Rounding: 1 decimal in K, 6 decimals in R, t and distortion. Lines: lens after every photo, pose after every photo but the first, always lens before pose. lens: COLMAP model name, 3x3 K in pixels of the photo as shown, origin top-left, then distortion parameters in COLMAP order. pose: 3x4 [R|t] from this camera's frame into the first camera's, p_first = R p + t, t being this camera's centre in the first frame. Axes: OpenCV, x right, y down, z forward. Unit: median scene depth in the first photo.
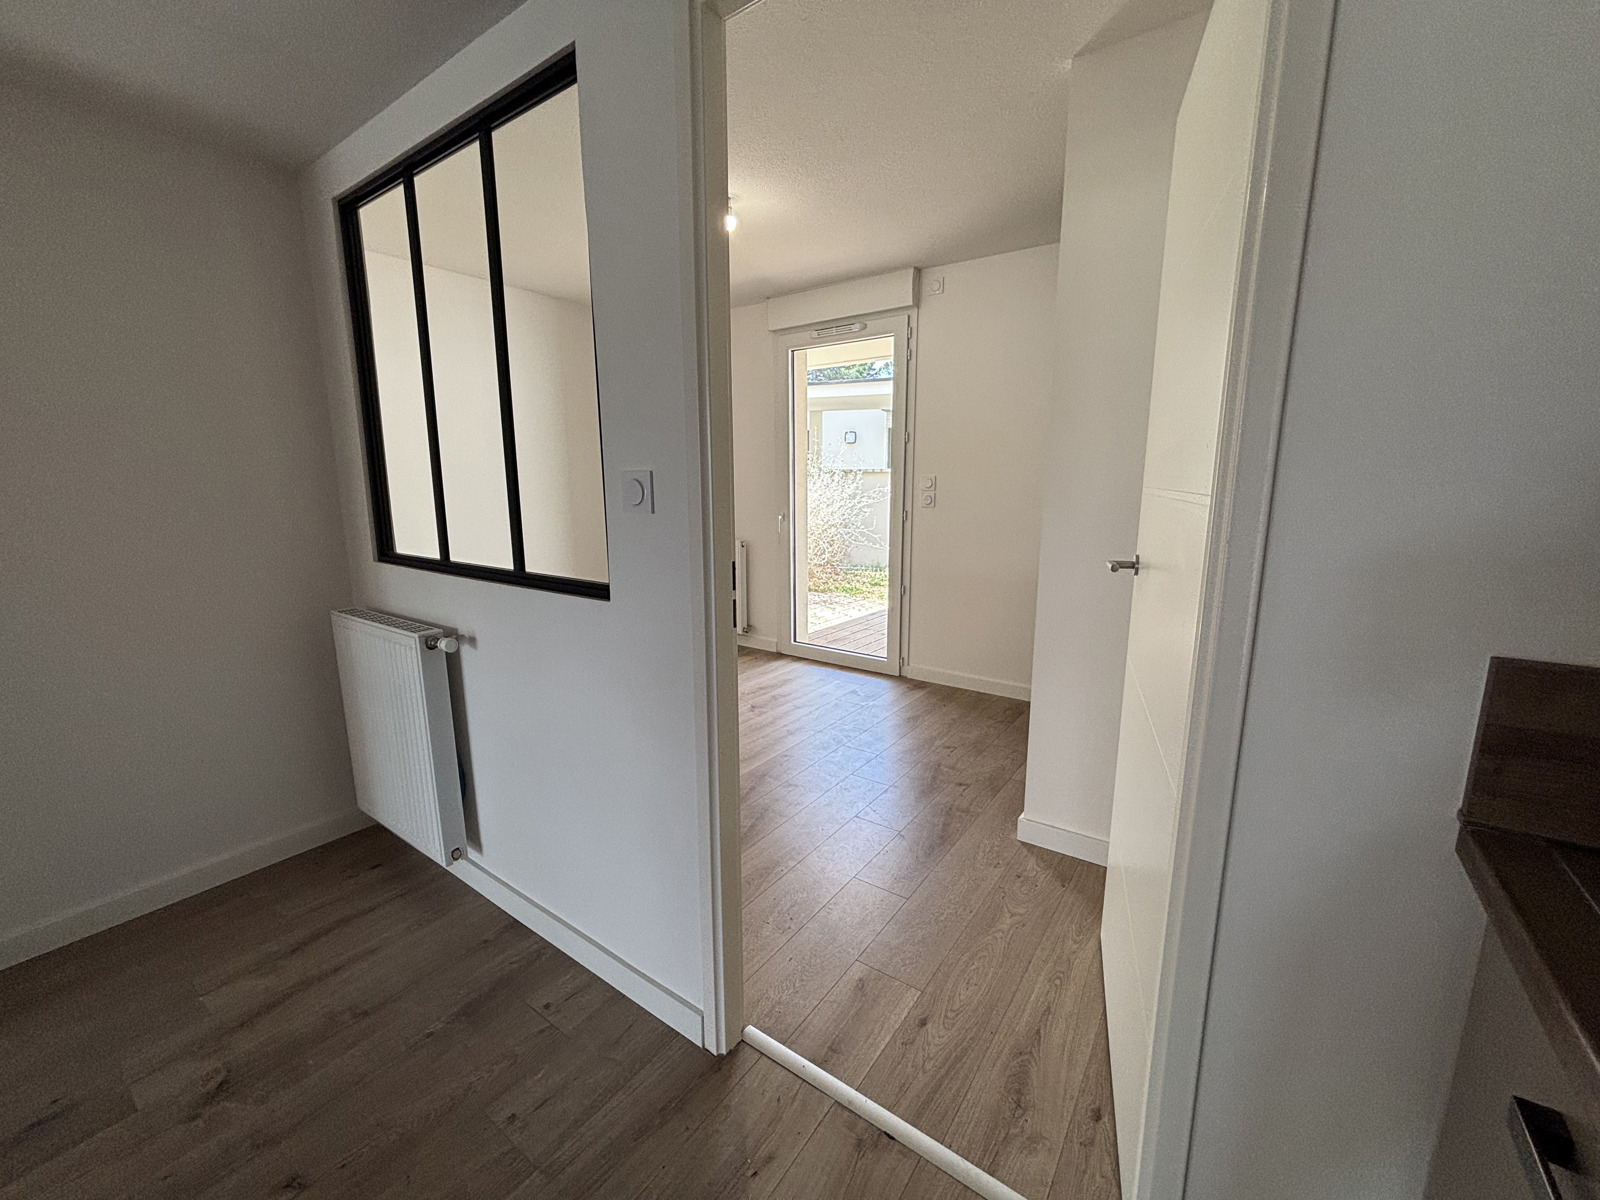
lens RADIAL K [[648.4, 0, 795.2], [0, 648.4, 594.7], [0, 0, 1]] dist [-0.002164, -0.000009]
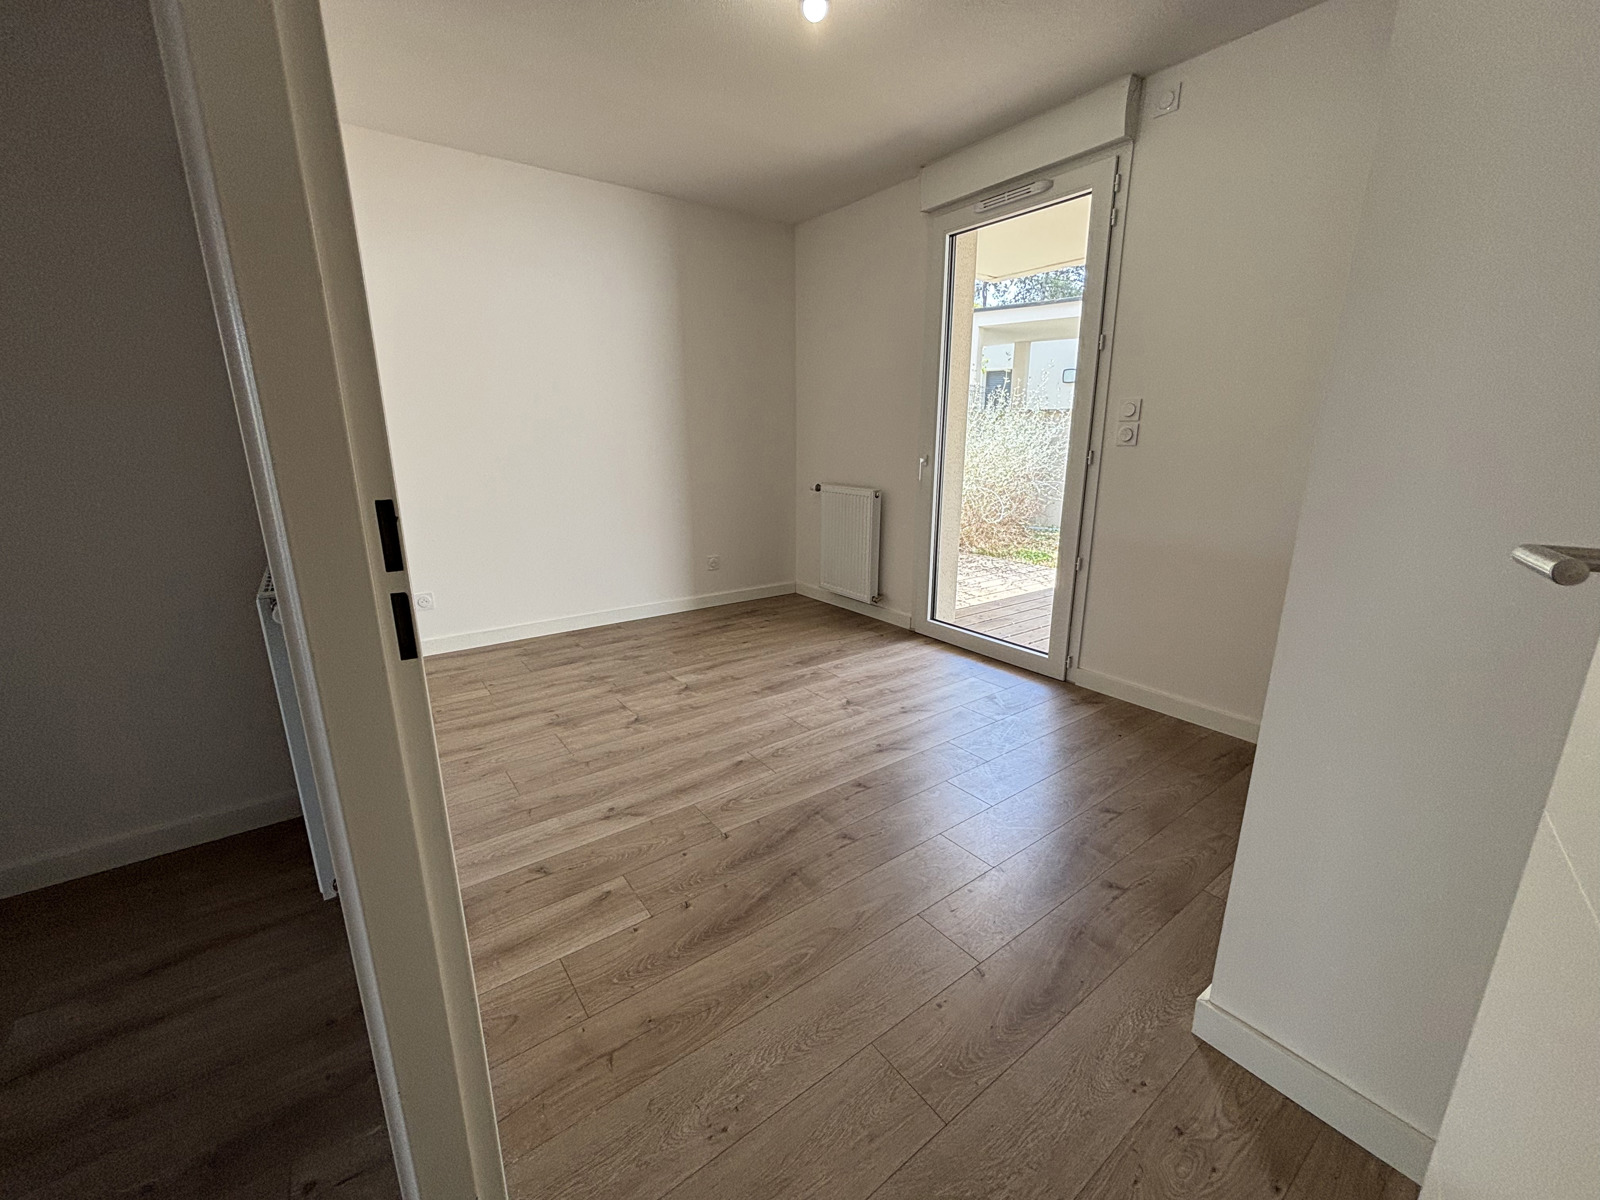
lens RADIAL K [[648.4, 0, 795.2], [0, 648.4, 594.7], [0, 0, 1]] dist [-0.002164, -0.000009]
pose [[0.949649, 0.075478, -0.304089, 0.092226], [-0.053791, 0.995415, 0.079088, -0.013236], [0.308664, -0.058749, 0.949355, 0.225526]]
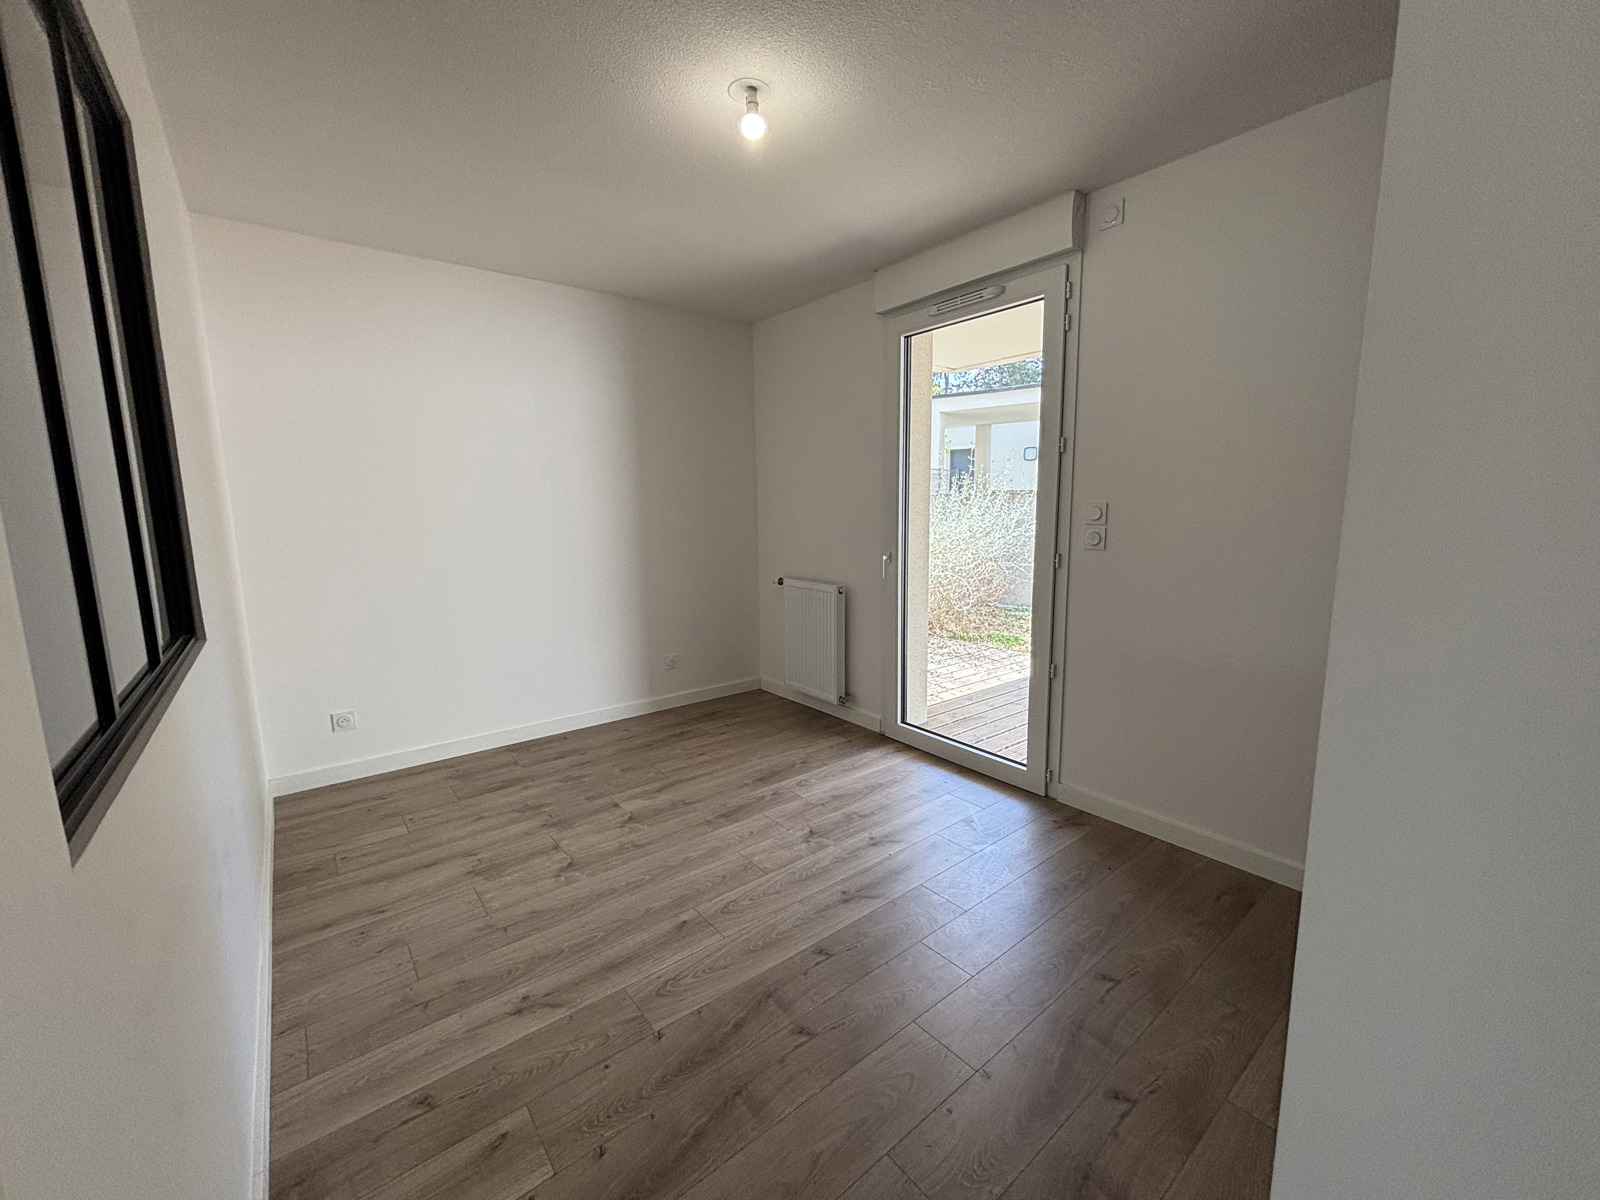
lens RADIAL K [[647.5, 0, 796.3], [0, 647.5, 592.6], [0, 0, 1]] dist [-0.010444, -0.000138]
pose [[0.961726, 0.028742, -0.272500, 0.093227], [-0.037910, 0.998877, -0.028435, -0.060541], [0.271377, 0.037677, 0.961735, 0.285180]]
